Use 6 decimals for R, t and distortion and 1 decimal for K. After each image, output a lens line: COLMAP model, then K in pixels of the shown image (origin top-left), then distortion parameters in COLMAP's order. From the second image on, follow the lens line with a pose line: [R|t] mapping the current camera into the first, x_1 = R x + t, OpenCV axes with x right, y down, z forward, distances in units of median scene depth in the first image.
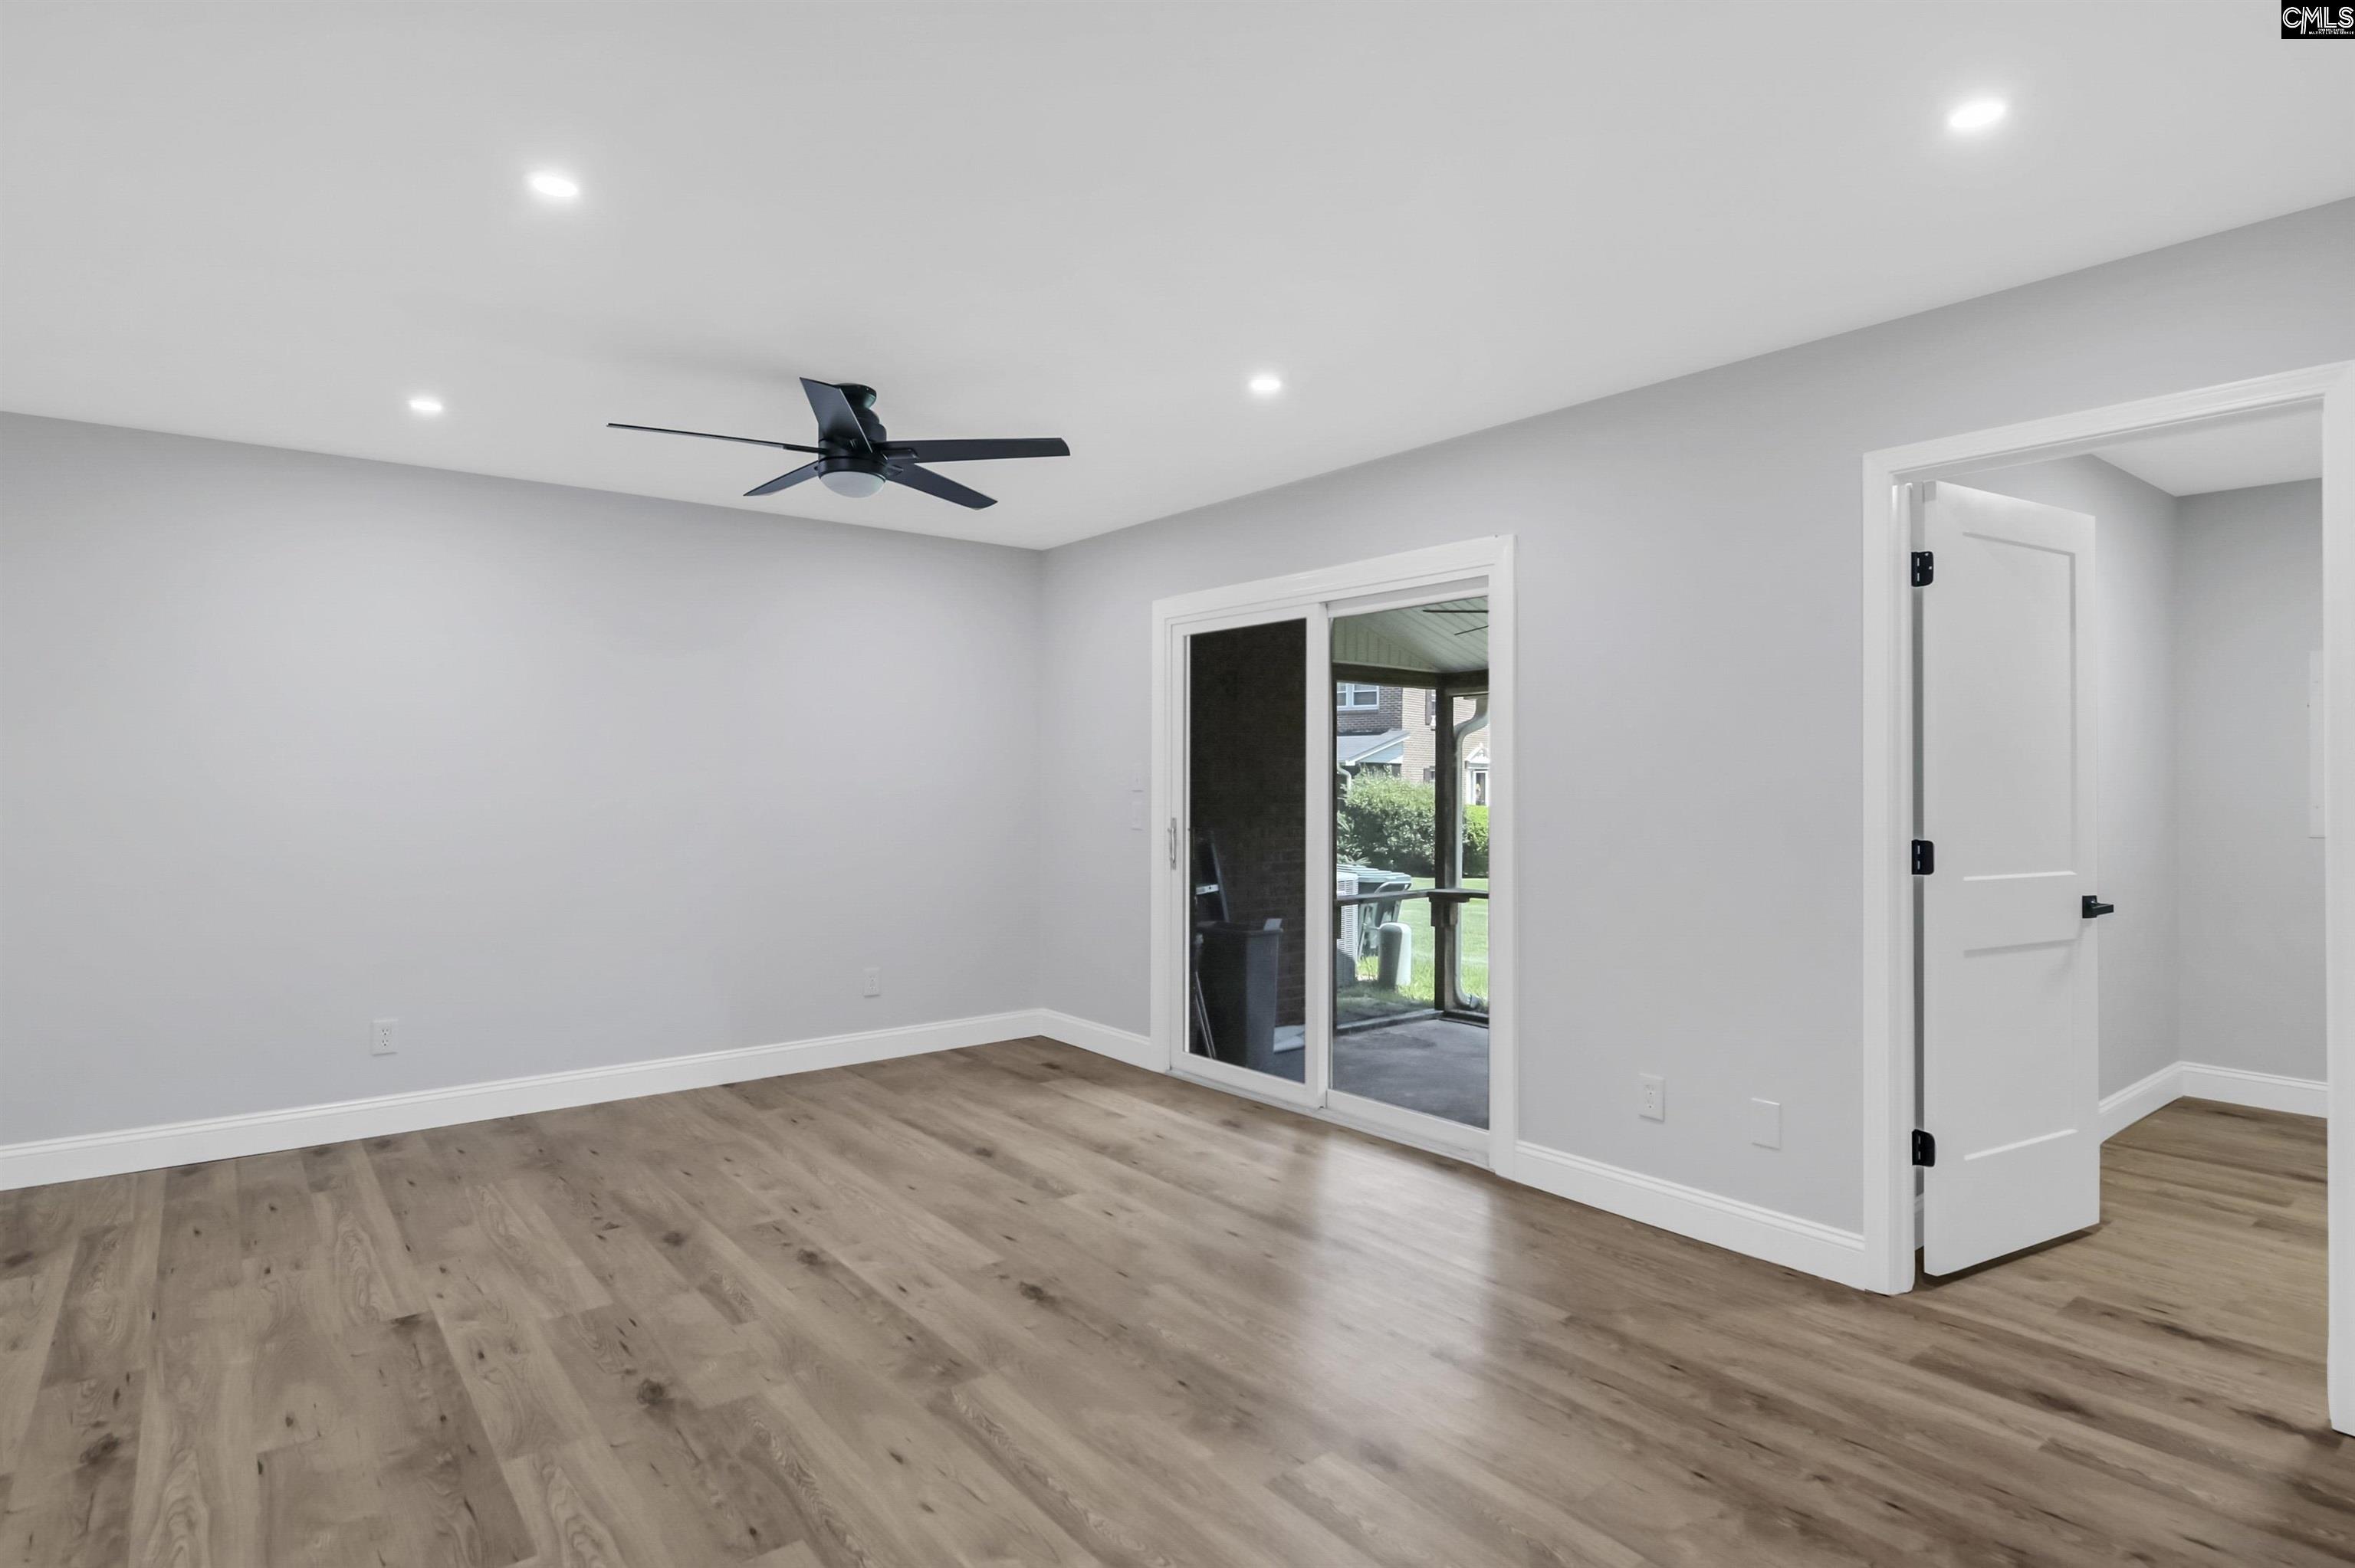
lens RADIAL K [[1208.2, 0, 1193.8], [0, 1208.2, 760.0], [0, 0, 1]] dist [0.009436, -0.009993]
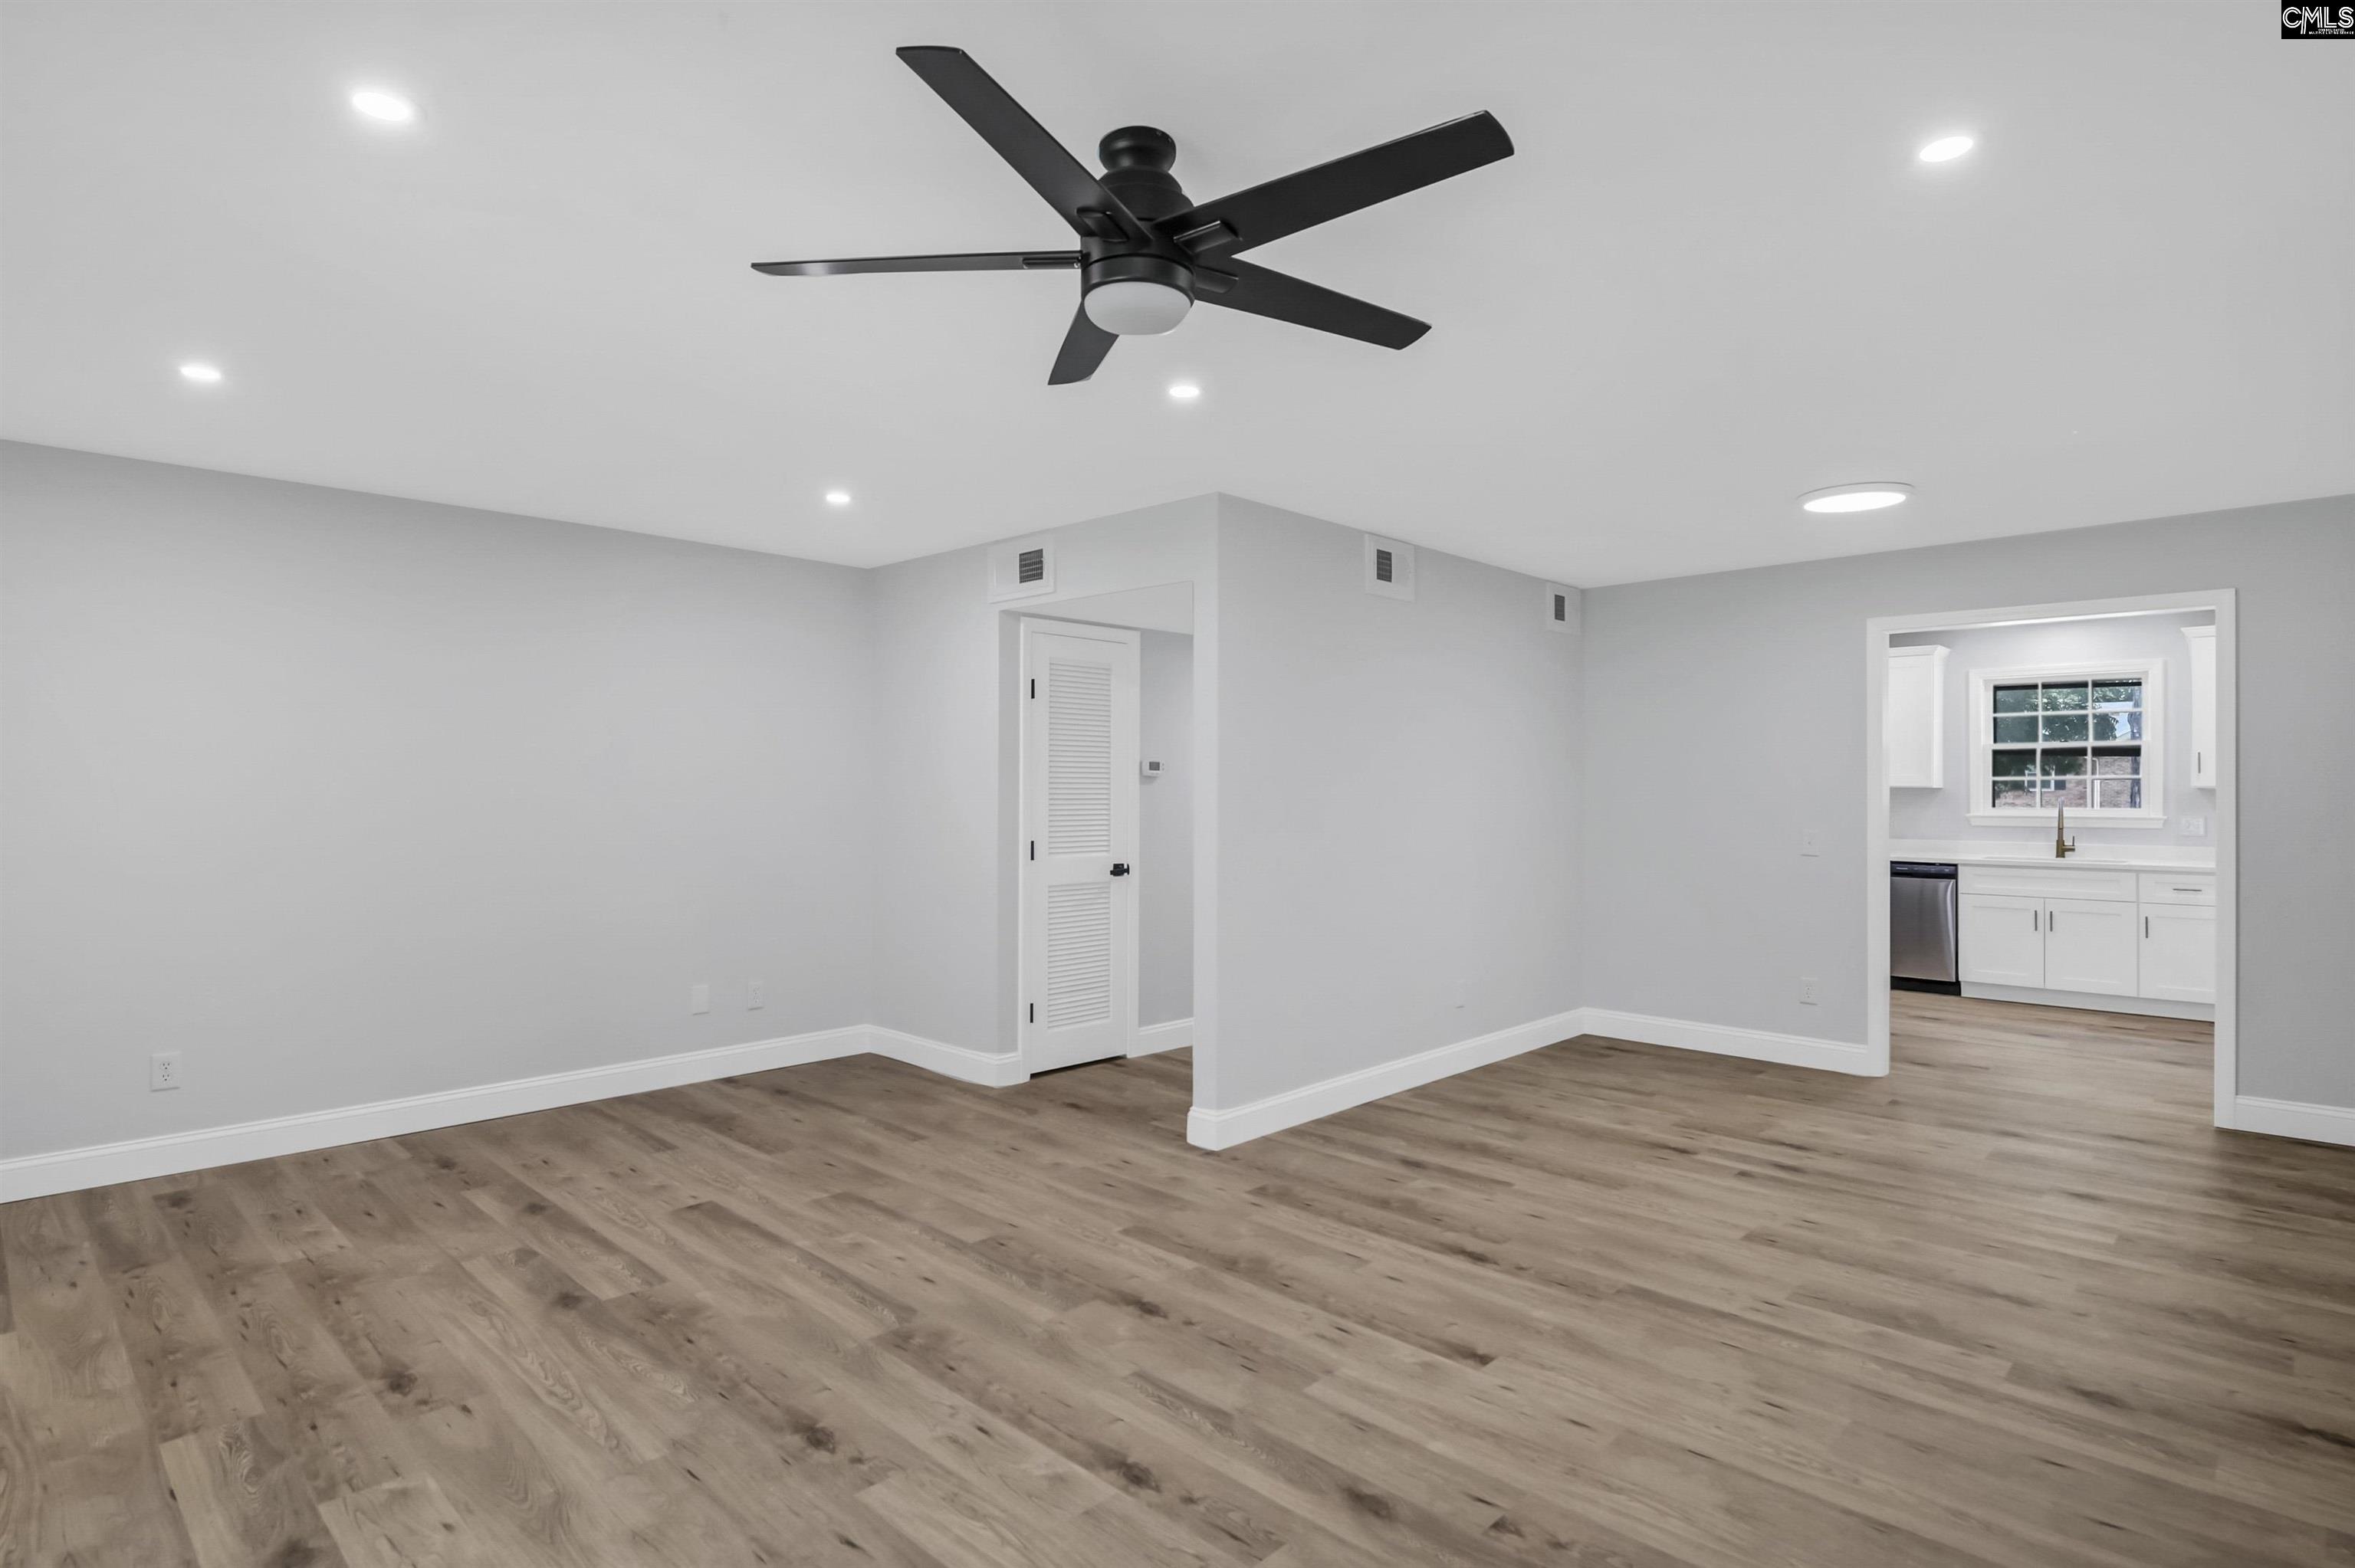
lens RADIAL K [[1208.2, 0, 1161.9], [0, 1208.2, 790.8], [0, 0, 1]] dist [0.009436, -0.009993]
pose [[-0.994392, -0.002239, -0.105735, -0.276150], [-0.000505, 0.999865, -0.016429, 0.021006], [0.105758, -0.016283, -0.994259, 1.847989]]
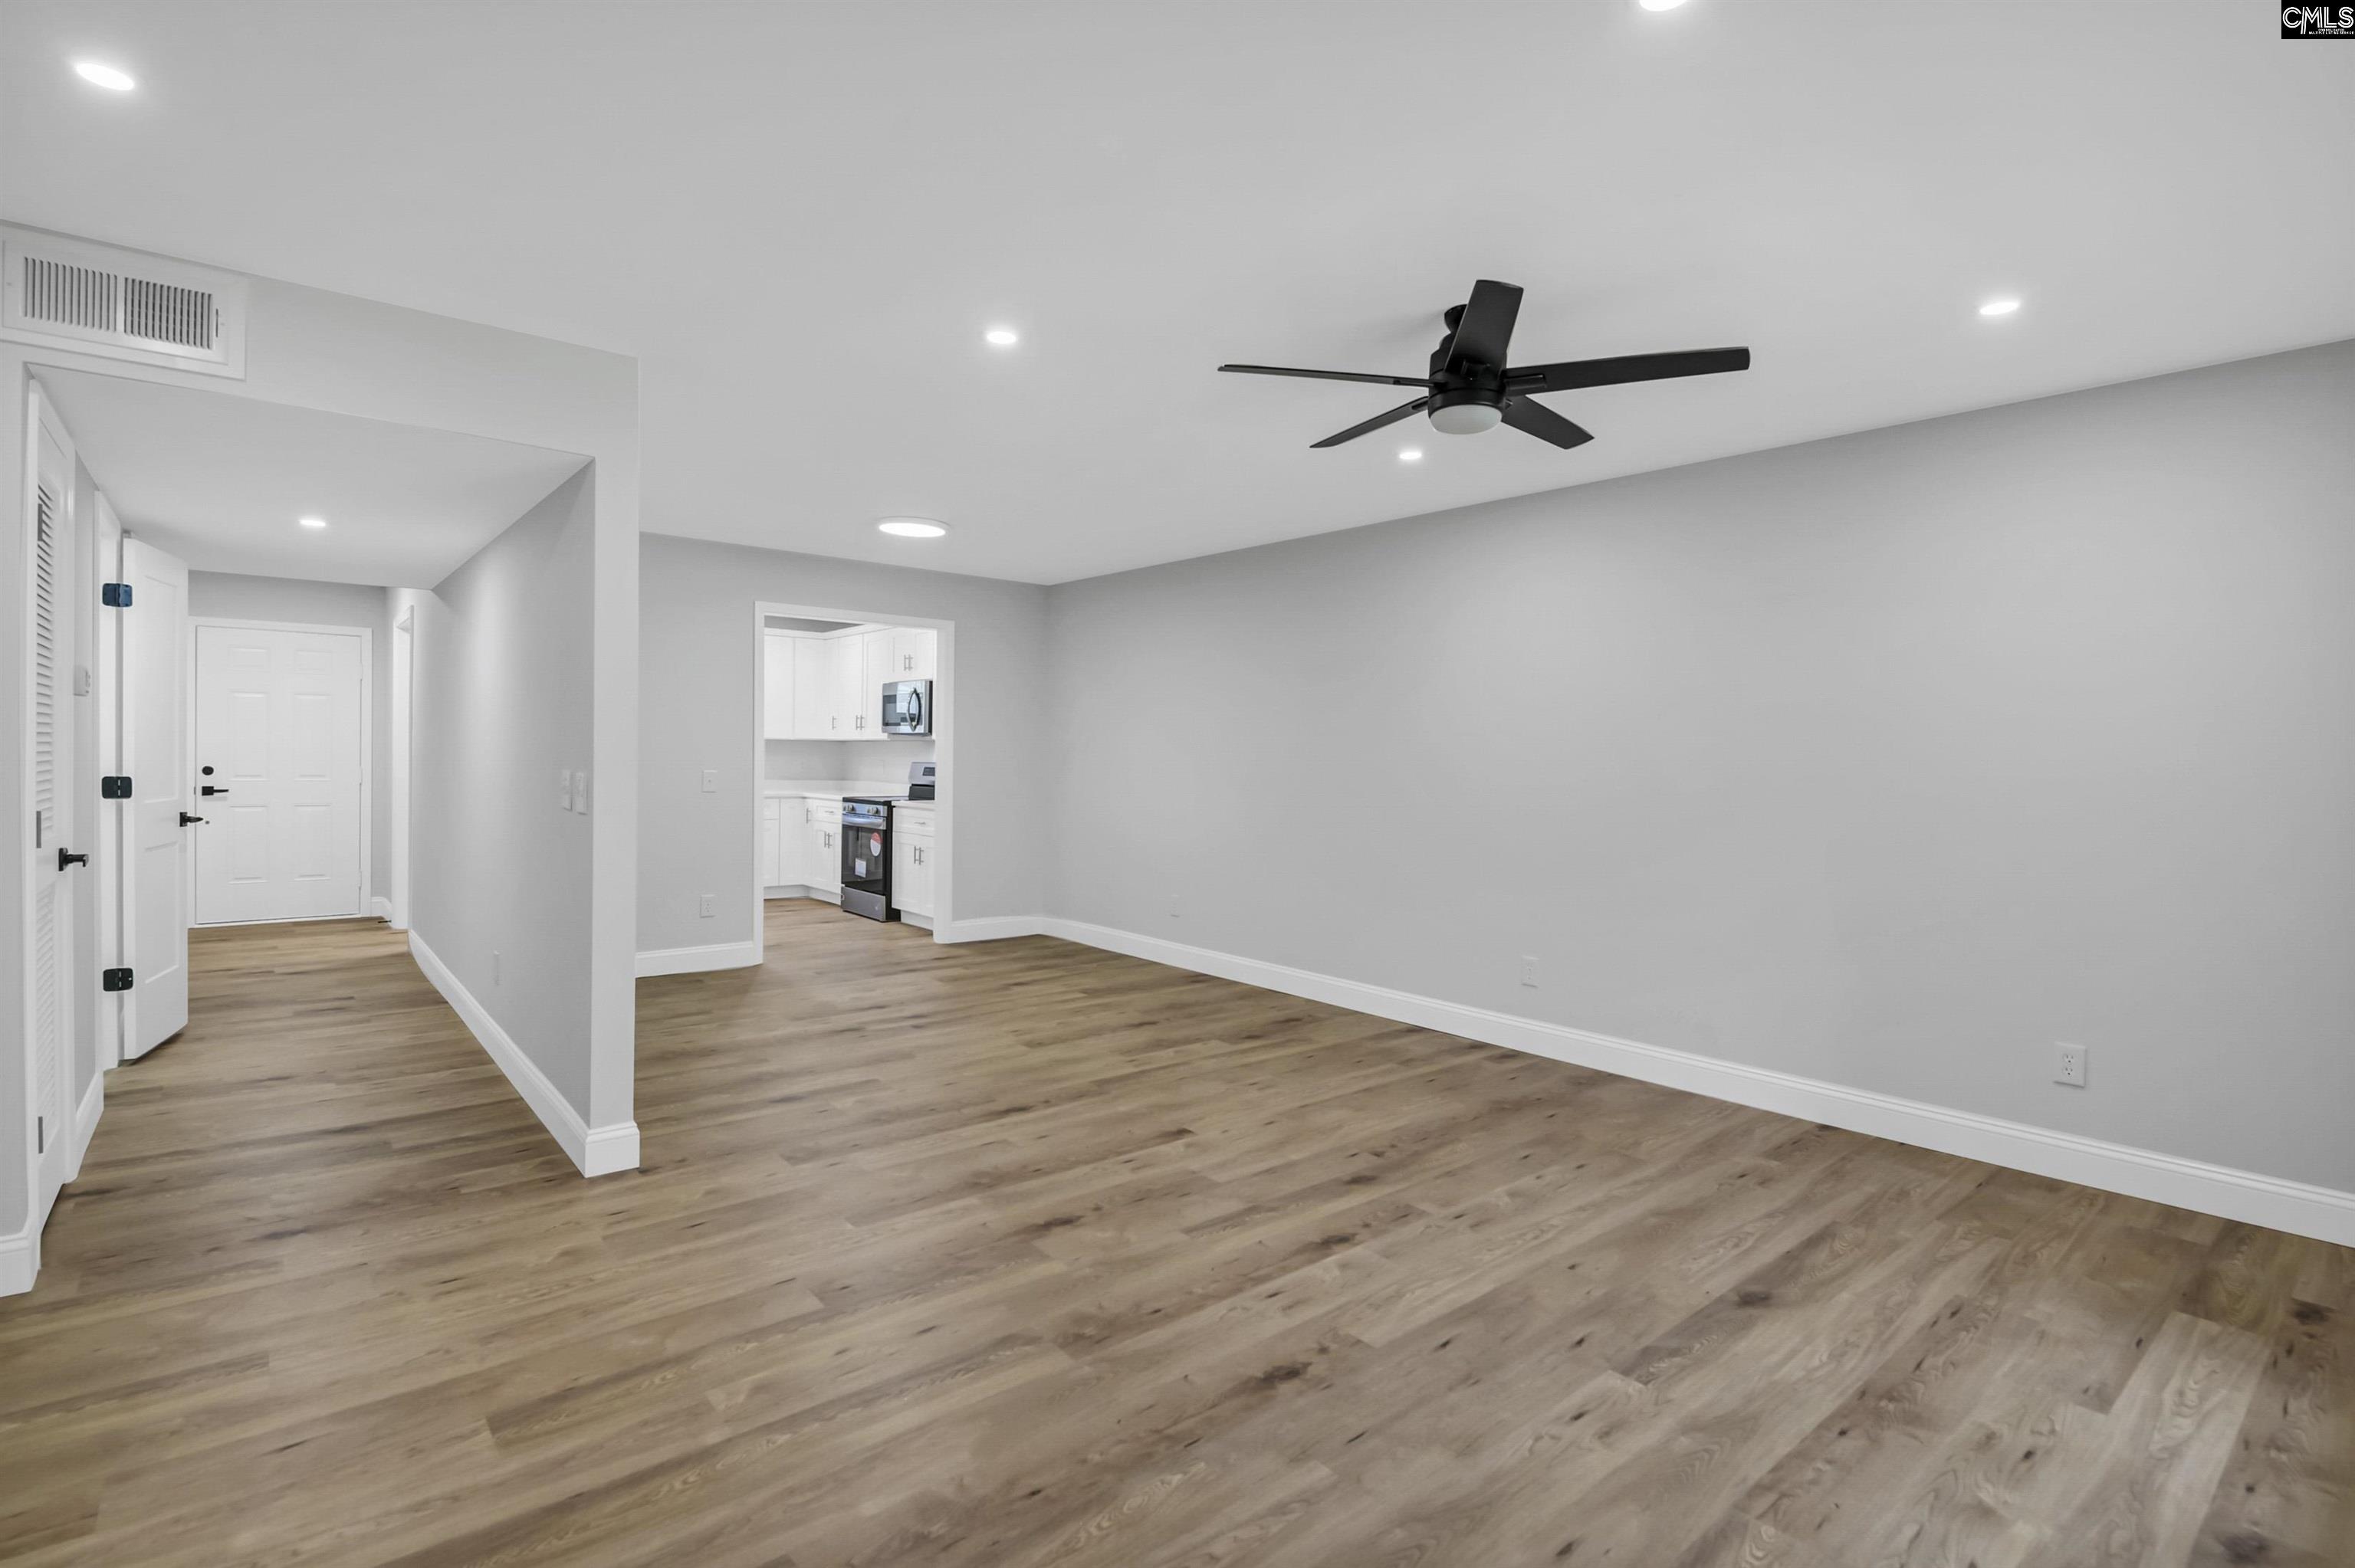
lens RADIAL K [[1128.3, 0, 1187.3], [0, 1128.3, 785.0], [0, 0, 1]] dist [-0.005710, -0.002088]
pose [[0.023825, 0.024710, -0.999411, 0.615927], [0.002982, 0.999688, 0.024788, 0.026275], [0.999712, -0.003570, 0.023744, 0.924413]]
